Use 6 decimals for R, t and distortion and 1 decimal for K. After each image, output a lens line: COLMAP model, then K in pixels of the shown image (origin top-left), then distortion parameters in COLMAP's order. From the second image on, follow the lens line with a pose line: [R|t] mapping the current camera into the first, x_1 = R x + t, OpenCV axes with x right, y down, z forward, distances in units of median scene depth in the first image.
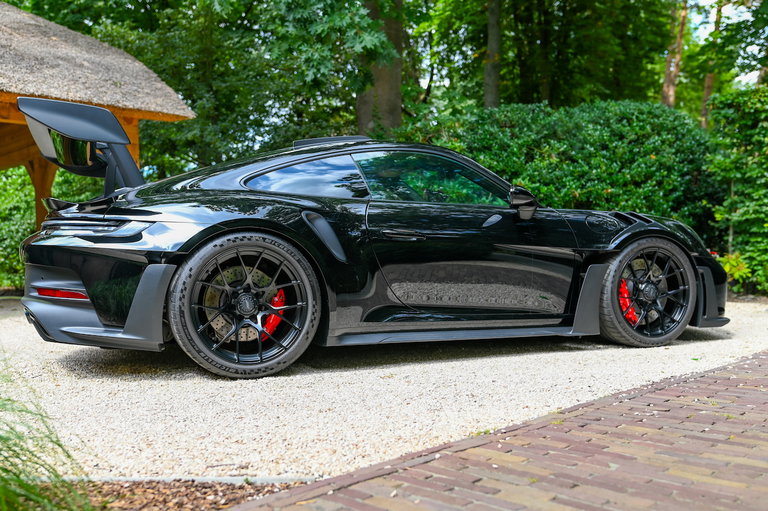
lens RADIAL K [[684.4, 0, 400.0], [0, 684.4, 290.4], [0, 0, 1]] dist [0.002117, -0.014965]
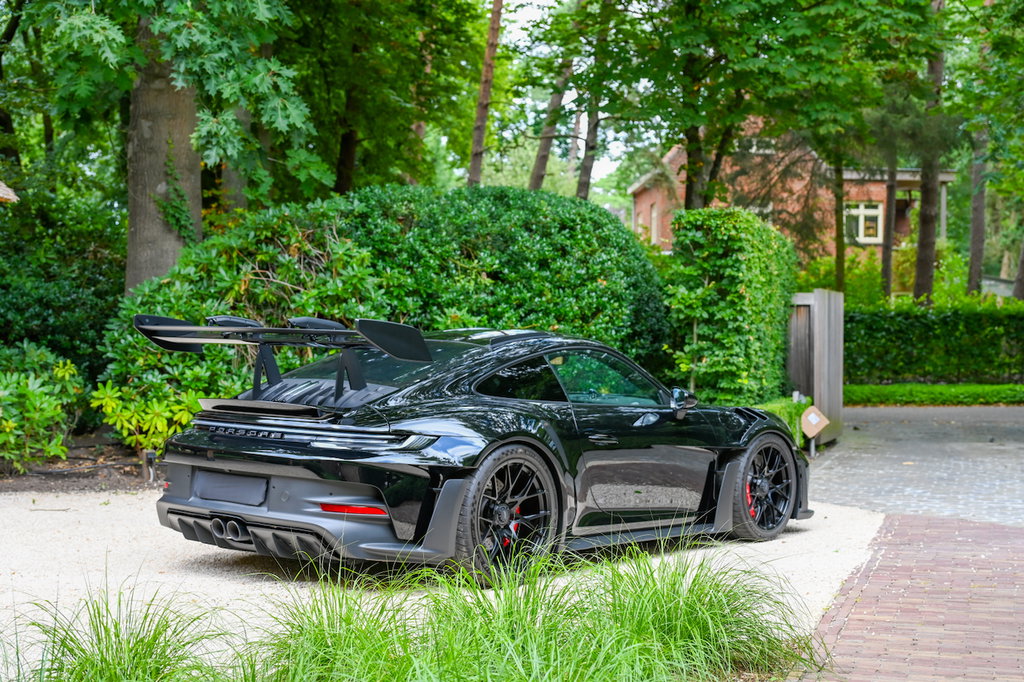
lens RADIAL K [[1319.5, 0, 474.7], [0, 1319.5, 399.6], [0, 0, 1]] dist [-0.001248, 0.003000]
pose [[0.907360, 0.012908, 0.420156, -0.388267], [-0.005220, 0.999797, -0.019442, -0.039971], [-0.420322, 0.015448, 0.907243, -0.270294]]
